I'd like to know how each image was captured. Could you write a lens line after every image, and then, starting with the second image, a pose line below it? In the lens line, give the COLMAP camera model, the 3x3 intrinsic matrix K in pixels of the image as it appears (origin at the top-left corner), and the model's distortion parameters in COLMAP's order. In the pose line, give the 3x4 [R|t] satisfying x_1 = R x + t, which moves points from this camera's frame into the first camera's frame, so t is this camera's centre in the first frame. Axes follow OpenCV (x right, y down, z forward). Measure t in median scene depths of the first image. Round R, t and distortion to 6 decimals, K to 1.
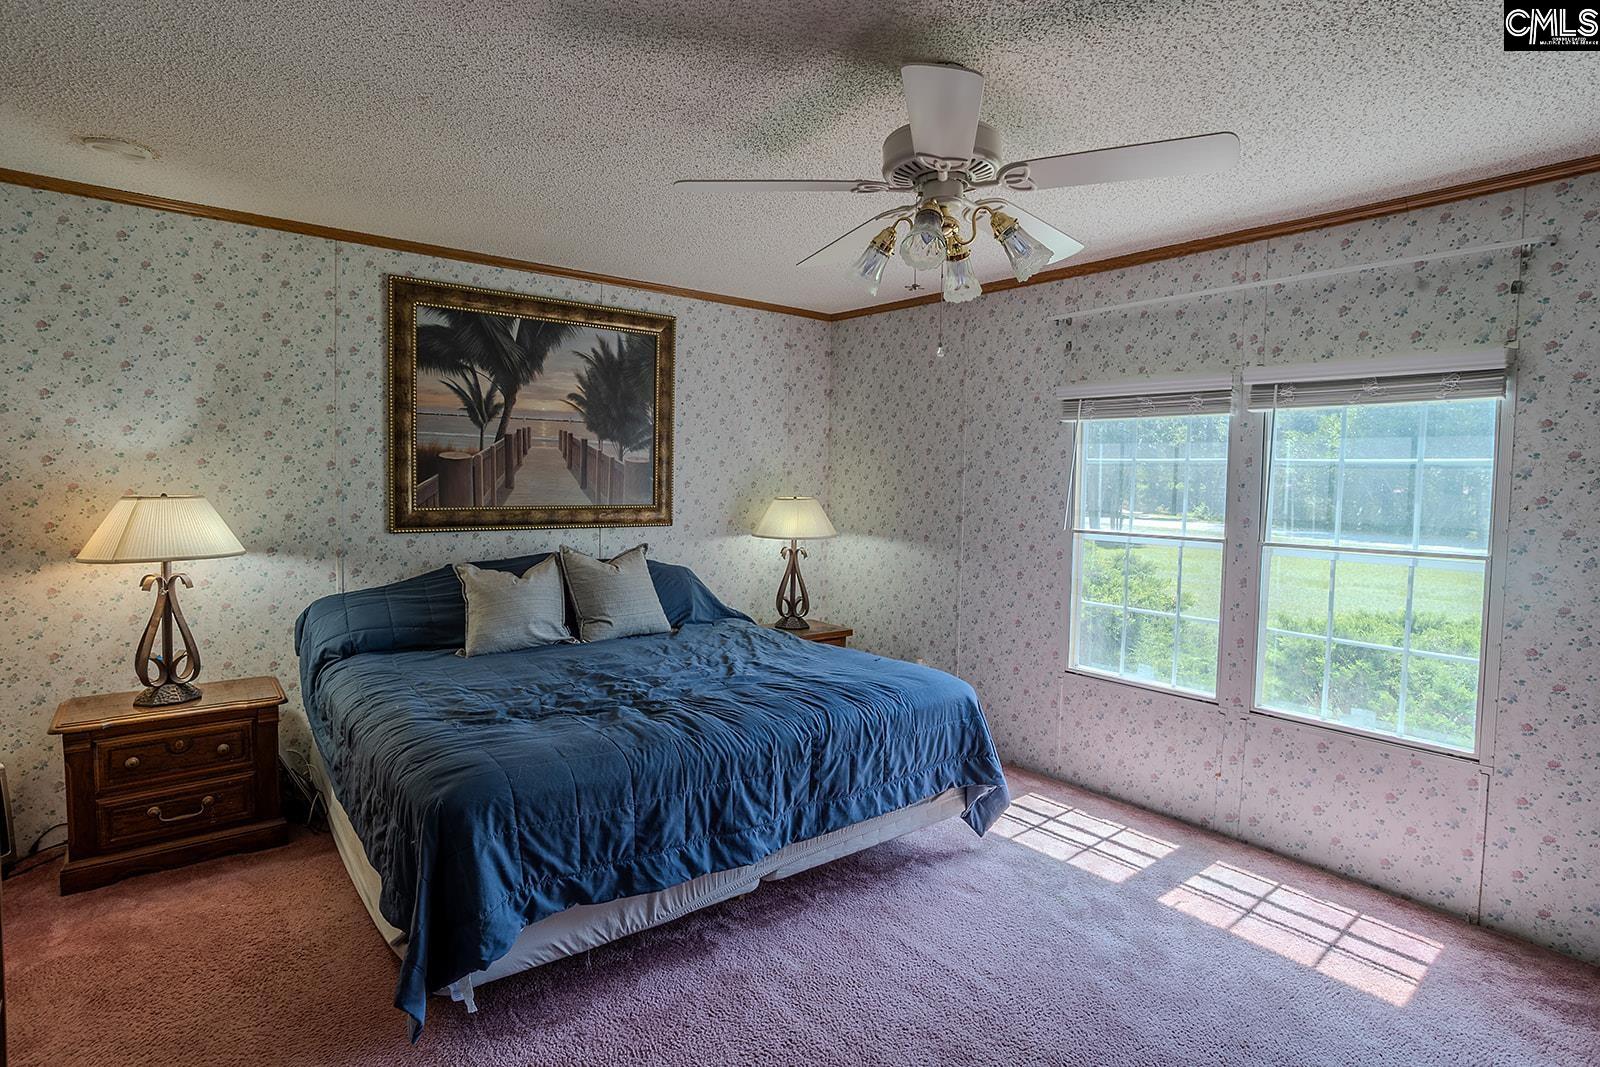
lens RADIAL K [[826.3, 0, 811.9], [0, 826.3, 533.6], [0, 0, 1]] dist [-0.050249, 0.040821]
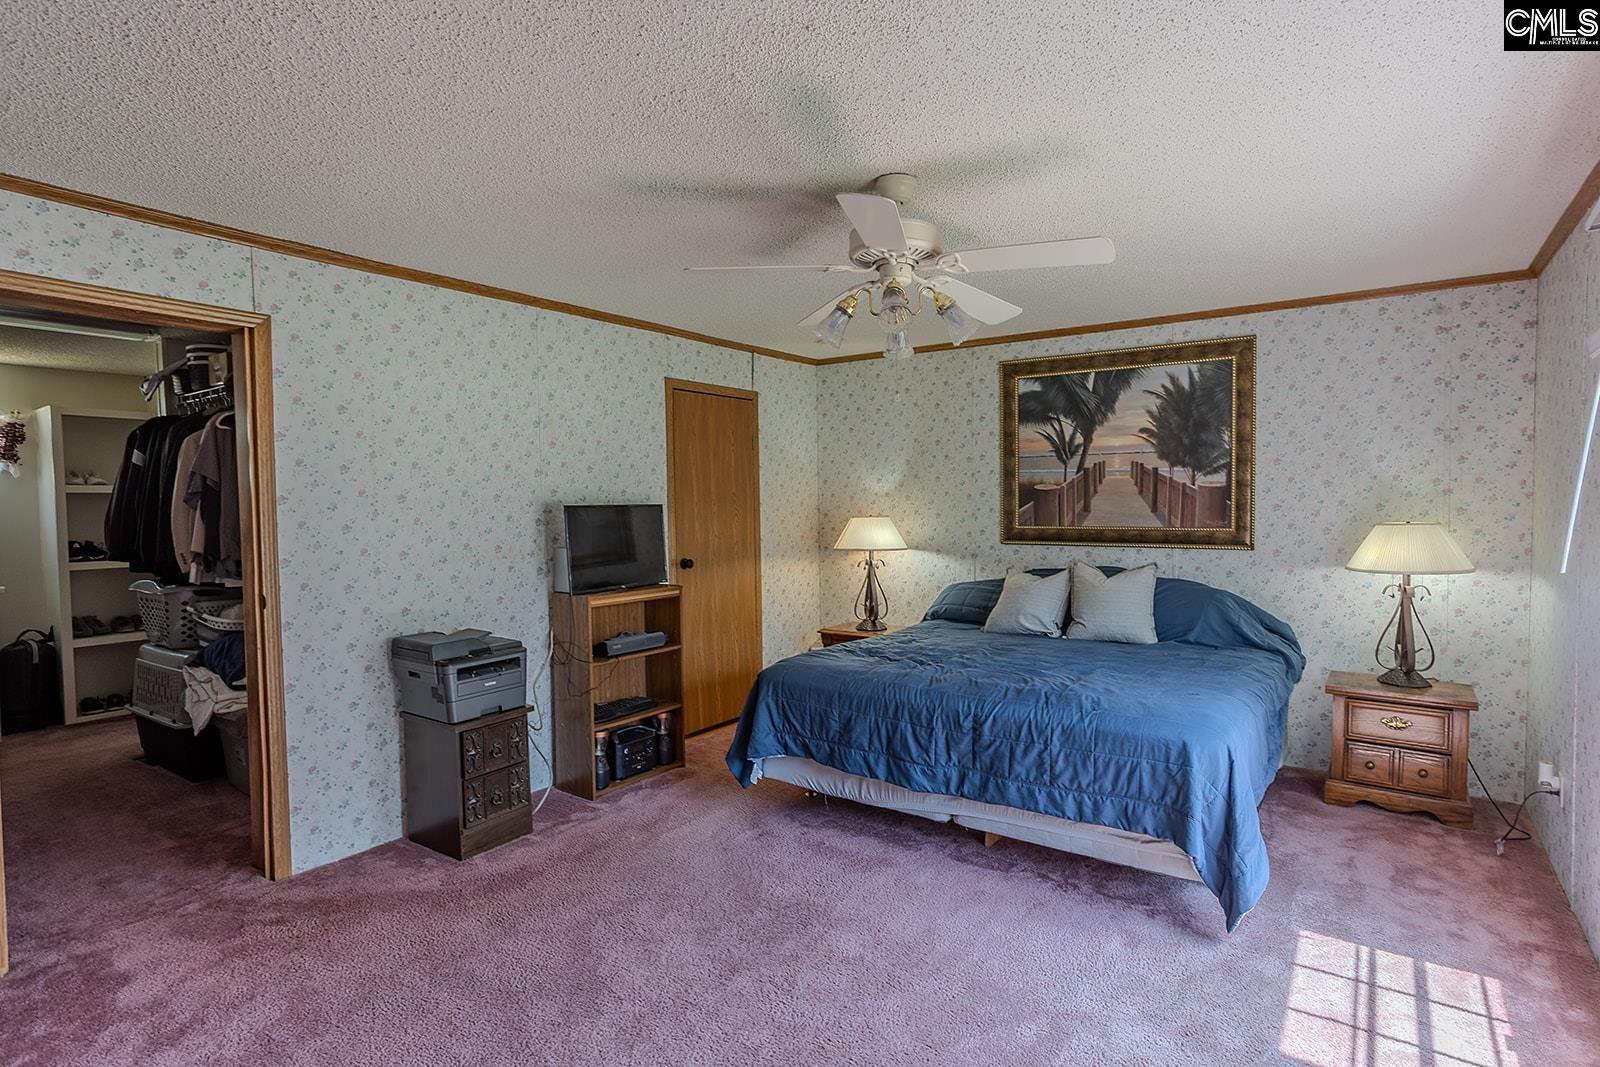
lens RADIAL K [[837.9, 0, 825.4], [0, 837.9, 530.5], [0, 0, 1]] dist [-0.052142, 0.048158]
pose [[0.272222, 0.014946, -0.962118, 0.748026], [-0.054922, 0.998491, -0.000028, -0.006195], [0.960666, 0.052849, 0.272632, 0.299479]]
